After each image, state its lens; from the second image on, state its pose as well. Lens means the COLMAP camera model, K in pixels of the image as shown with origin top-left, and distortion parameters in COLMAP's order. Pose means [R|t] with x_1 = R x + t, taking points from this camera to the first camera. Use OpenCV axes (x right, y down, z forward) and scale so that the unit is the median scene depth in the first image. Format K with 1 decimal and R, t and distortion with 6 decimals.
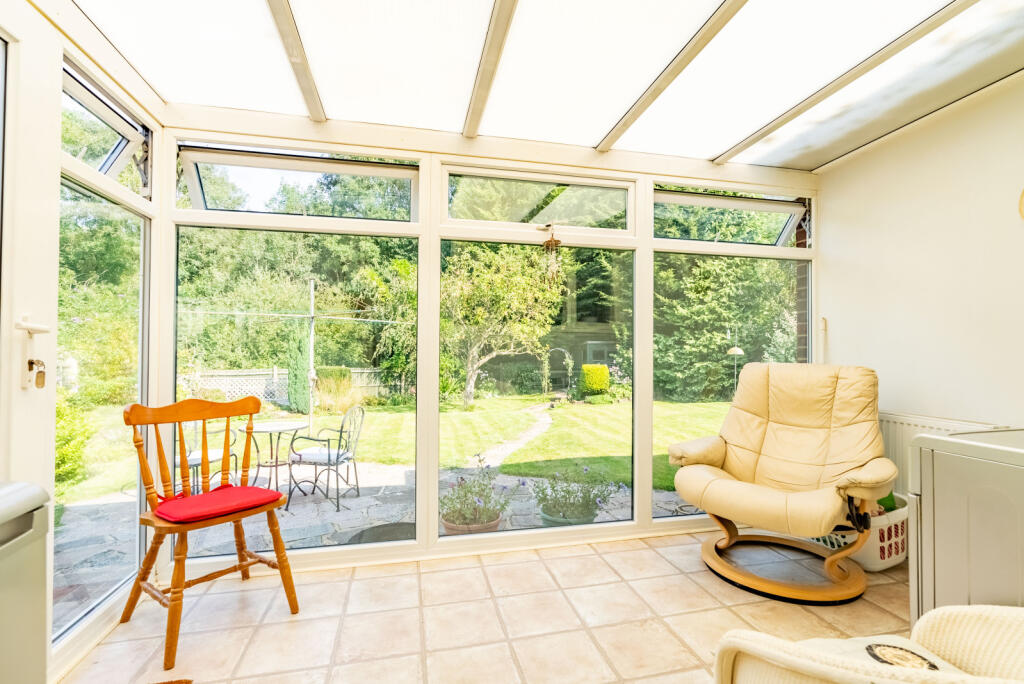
lens RADIAL K [[495.2, 0, 535.6], [0, 495.2, 342.1], [0, 0, 1]] dist [0.000994, 0.000185]
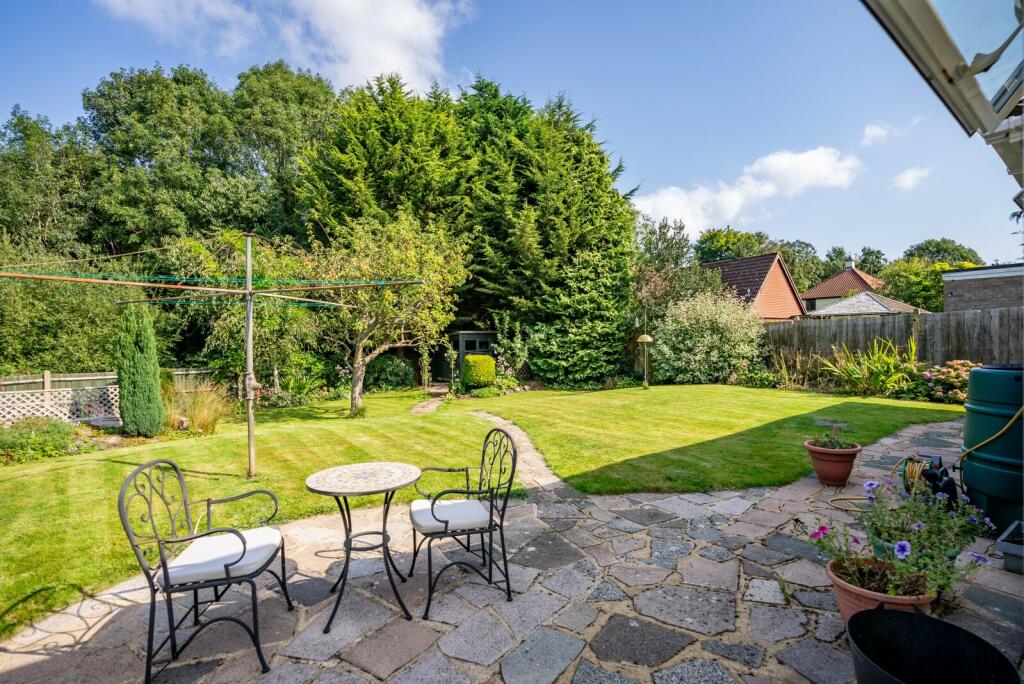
lens RADIAL K [[484.8, 0, 512.0], [0, 484.8, 342.0], [0, 0, 1]] dist [-0.066452, 0.031733]
pose [[0.916968, -0.017205, 0.398590, -0.192935], [0.009953, 0.999745, 0.020258, 0.002053], [-0.398837, -0.014609, 0.916905, 0.140536]]
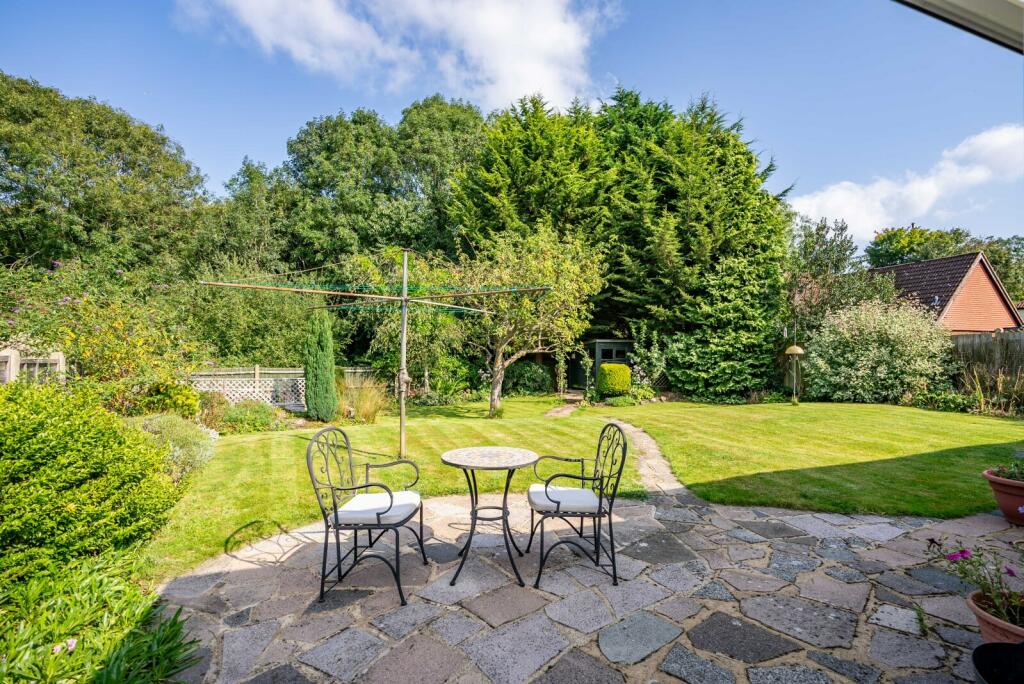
lens RADIAL K [[484.8, 0, 512.0], [0, 484.8, 342.0], [0, 0, 1]] dist [-0.066452, 0.031733]
pose [[0.992600, 0.009233, 0.121081, -0.188793], [-0.009209, 0.999957, -0.000755, 0.006400], [-0.121083, -0.000365, 0.992642, 0.119330]]
